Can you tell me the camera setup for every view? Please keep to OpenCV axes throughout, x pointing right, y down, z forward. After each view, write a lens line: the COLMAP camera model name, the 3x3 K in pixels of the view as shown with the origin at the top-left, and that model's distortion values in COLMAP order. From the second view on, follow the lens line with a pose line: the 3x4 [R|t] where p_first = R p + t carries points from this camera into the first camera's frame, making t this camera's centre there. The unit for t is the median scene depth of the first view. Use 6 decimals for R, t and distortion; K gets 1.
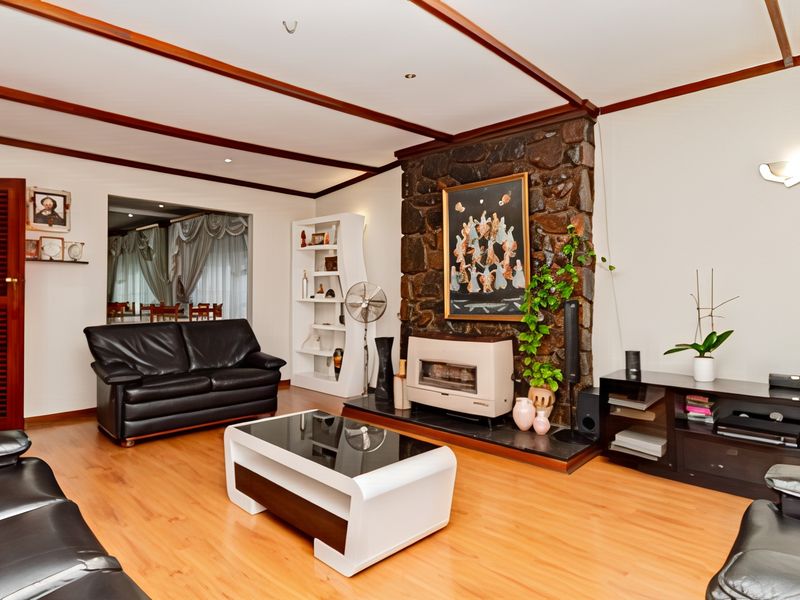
lens RADIAL K [[491.9, 0, 400.5], [0, 491.9, 297.4], [0, 0, 1]] dist [-0.002460, 0.000150]
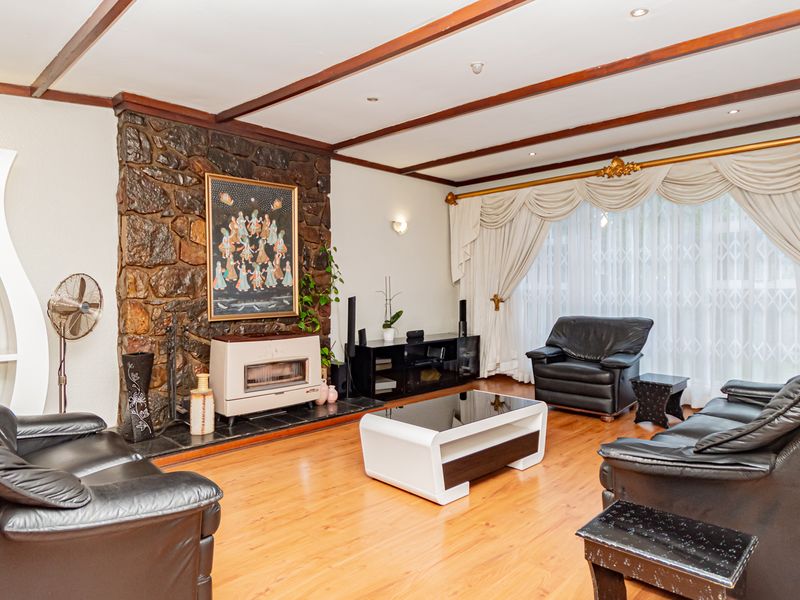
lens RADIAL K [[537.0, 0, 400.0], [0, 537.0, 296.5], [0, 0, 1]] dist [0.003423, 0.000425]
pose [[-0.001213, -0.026107, 0.999658, -0.935642], [0.000198, 0.999659, 0.026107, -0.027363], [-0.999999, 0.000230, -0.001207, 0.707356]]
